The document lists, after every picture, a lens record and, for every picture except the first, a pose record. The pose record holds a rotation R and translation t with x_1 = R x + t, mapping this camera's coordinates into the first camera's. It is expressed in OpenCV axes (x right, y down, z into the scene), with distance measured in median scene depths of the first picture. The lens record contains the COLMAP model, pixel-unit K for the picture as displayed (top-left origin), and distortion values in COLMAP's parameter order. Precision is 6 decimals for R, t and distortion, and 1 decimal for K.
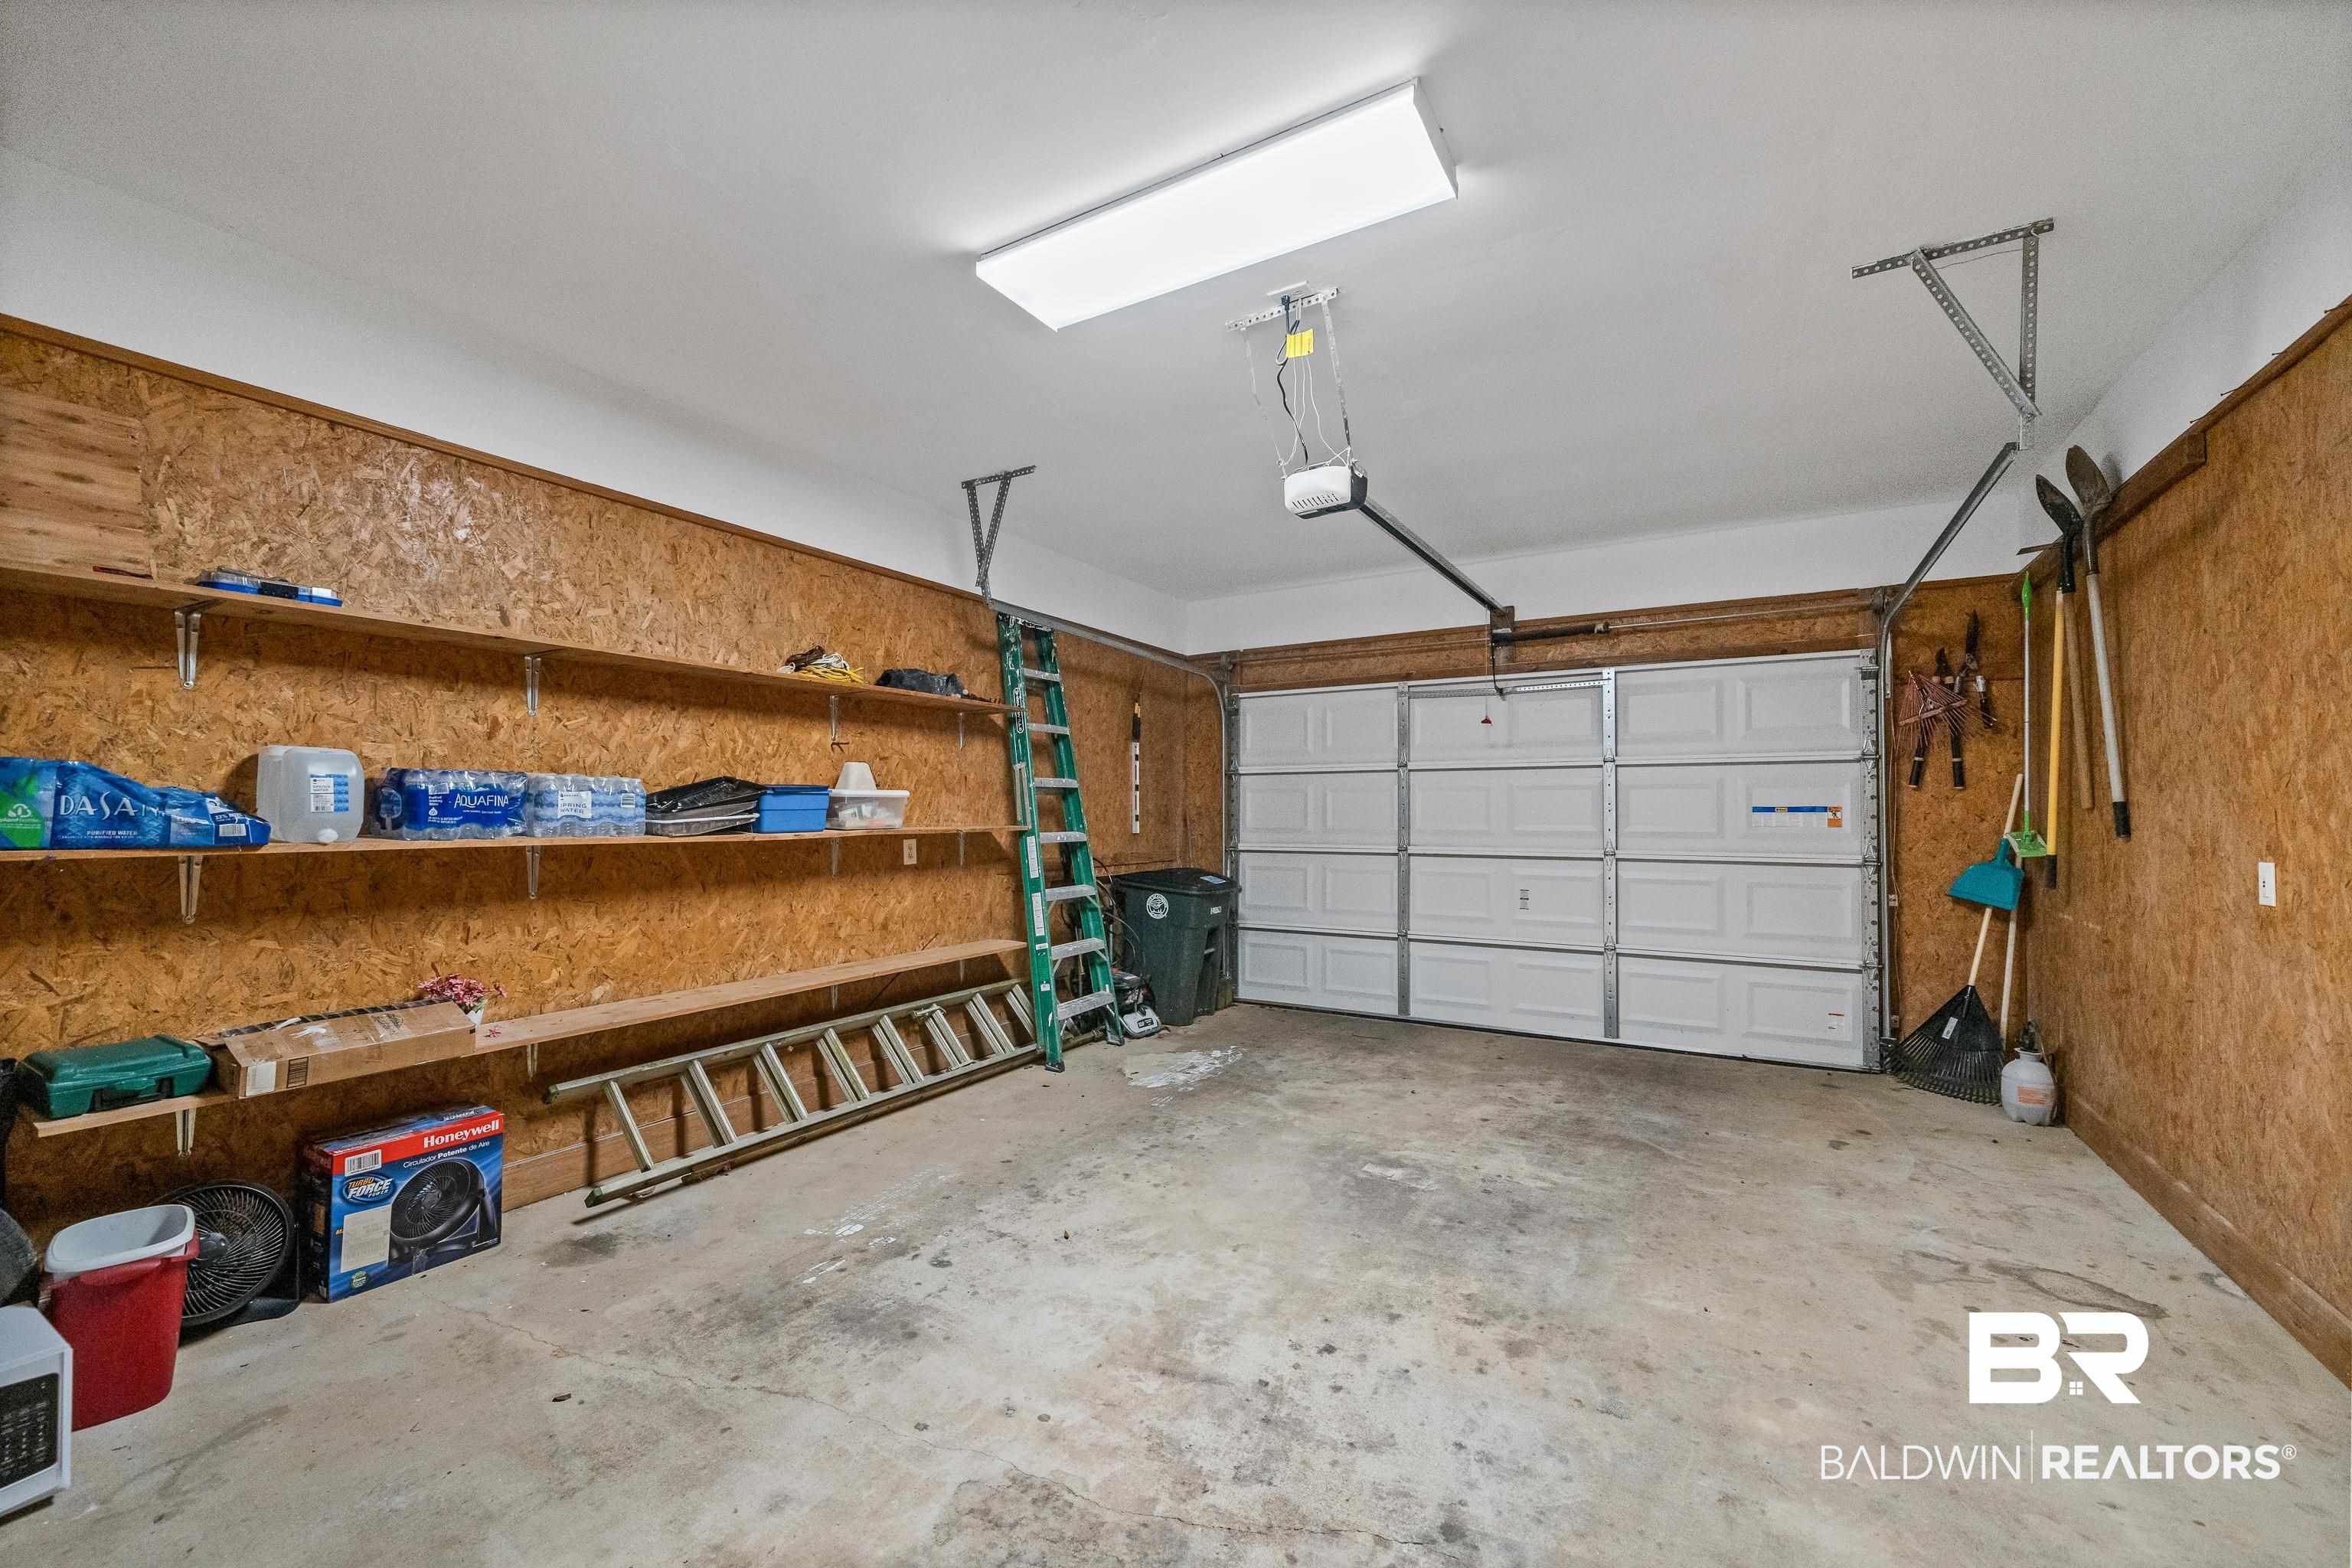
lens RADIAL K [[936.8, 0, 1177.4], [0, 936.8, 795.2], [0, 0, 1]] dist [-0.000225, -0.000601]
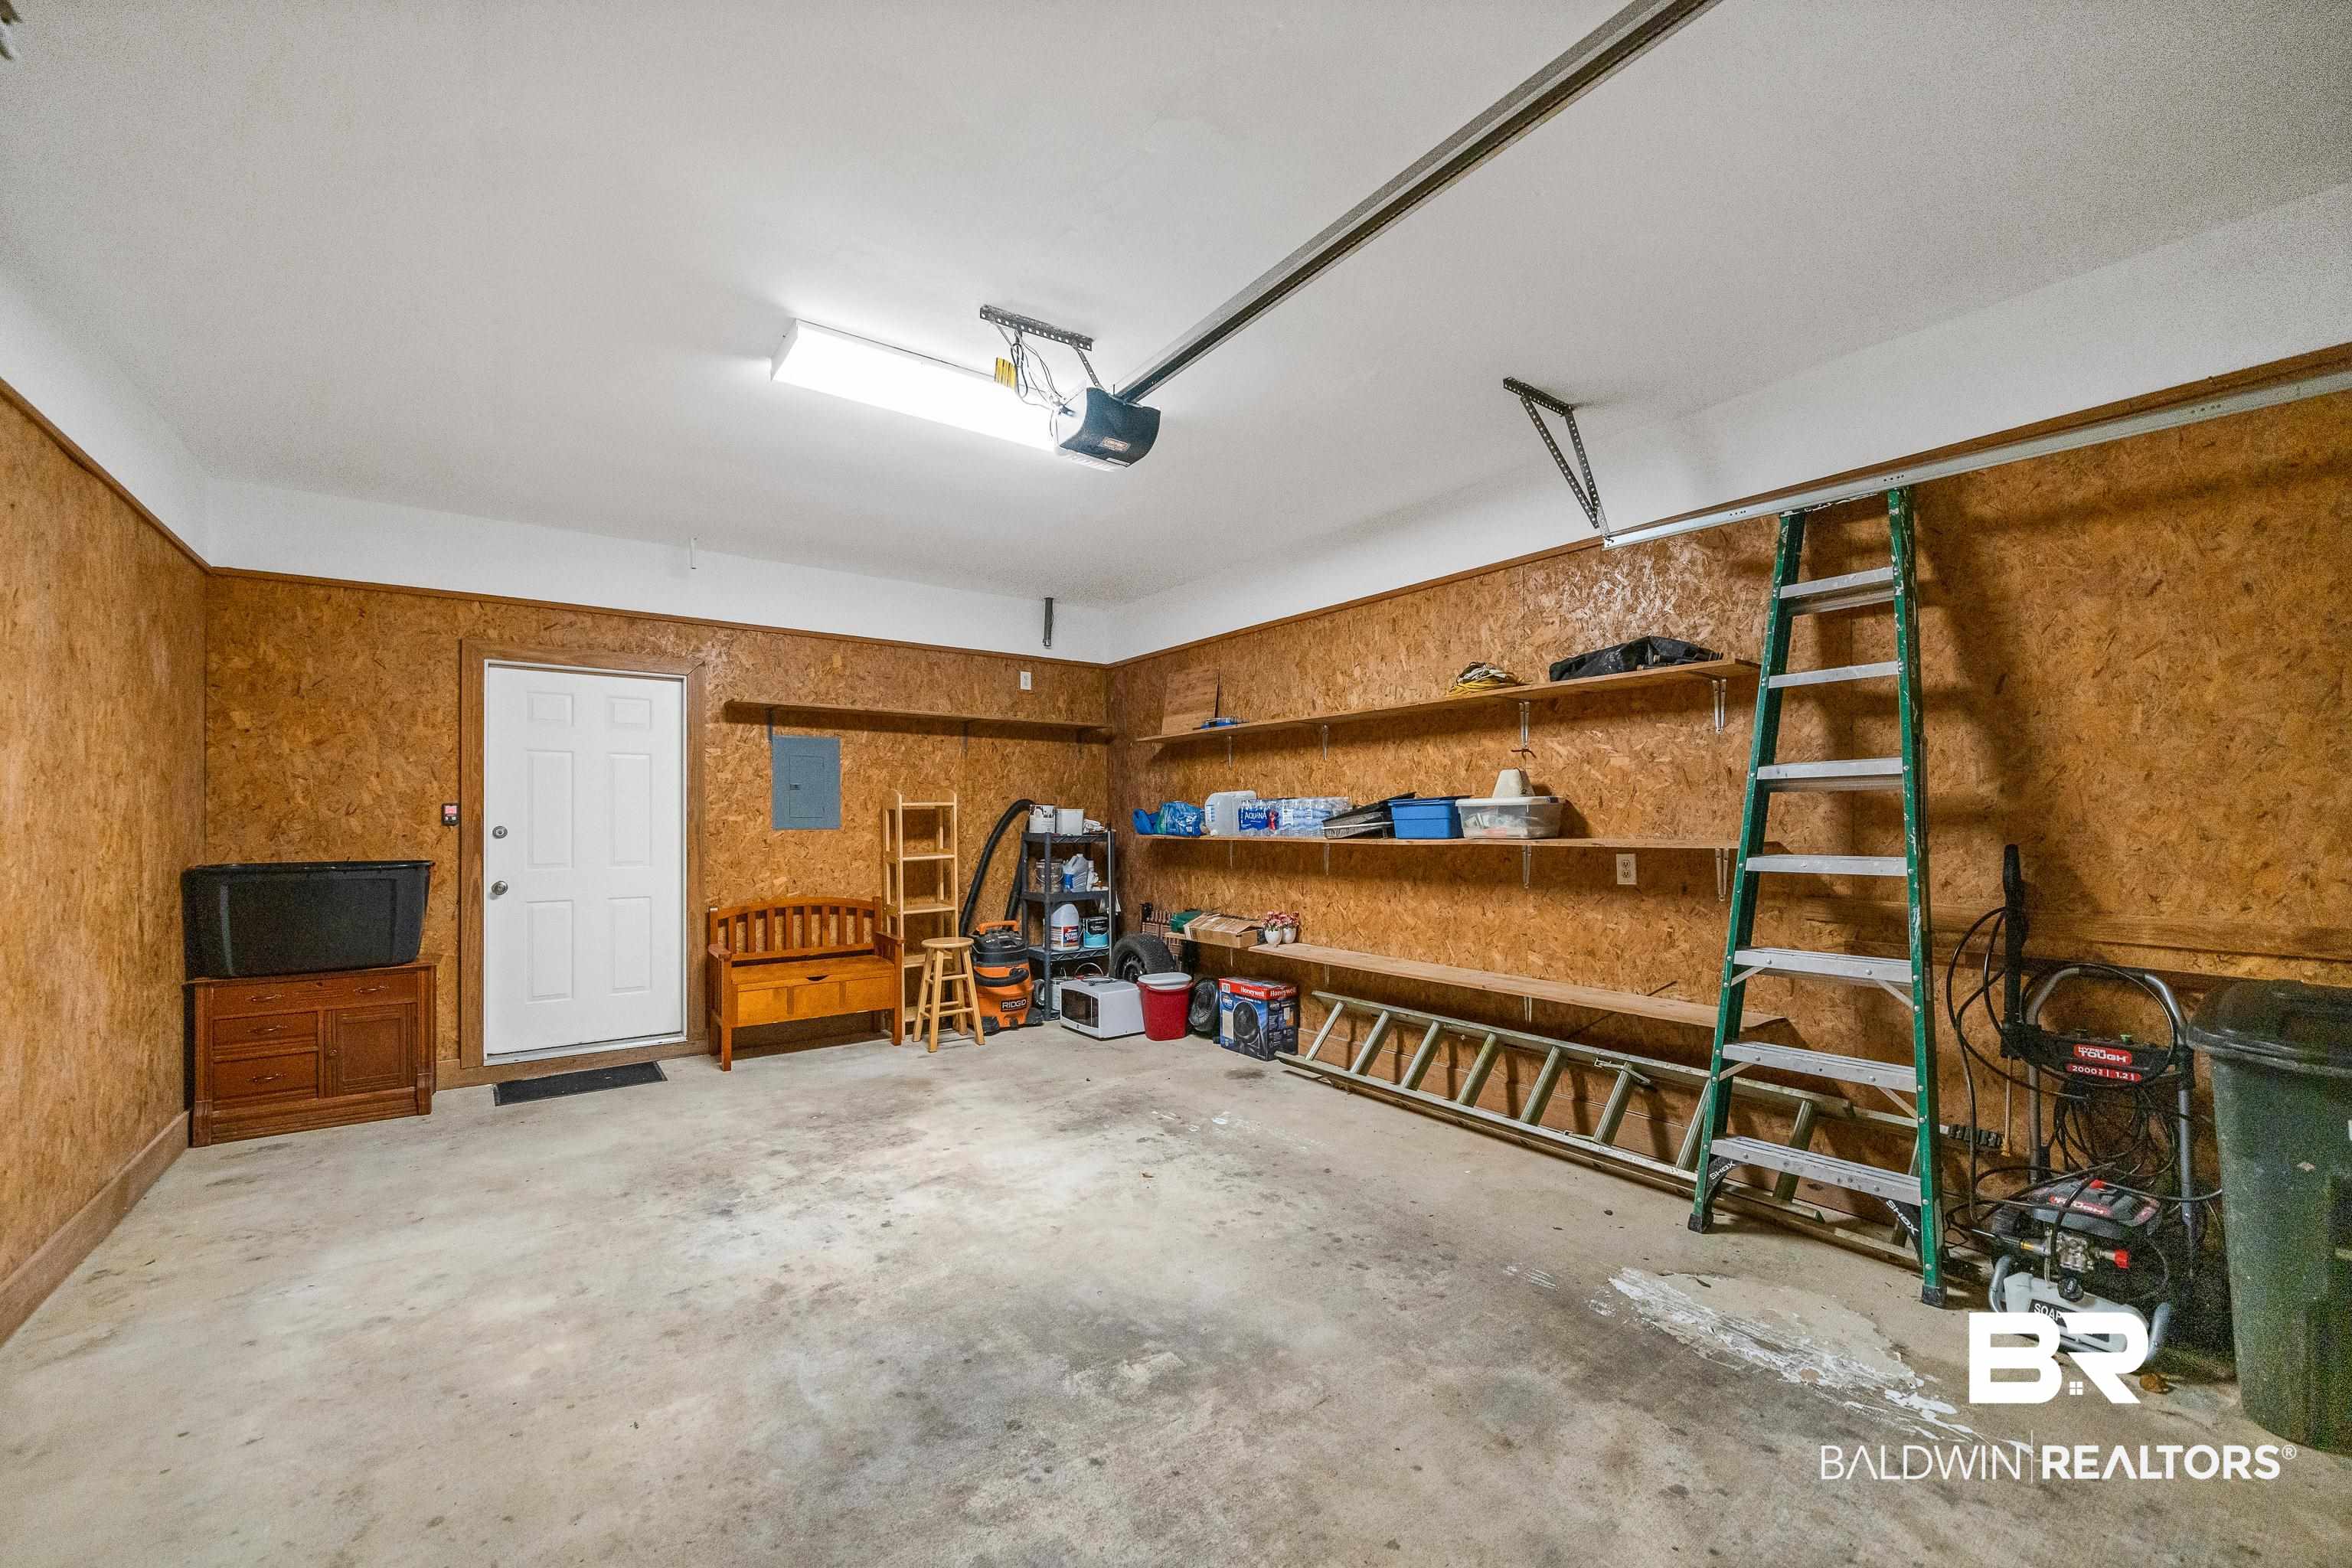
lens RADIAL K [[936.8, 0, 1177.2], [0, 936.8, 802.1], [0, 0, 1]] dist [-0.000225, -0.000601]
pose [[-0.396937, -0.014642, -0.917729, 0.977188], [0.022748, 0.999409, -0.025785, 0.022447], [0.917564, -0.031111, -0.396370, 1.525512]]
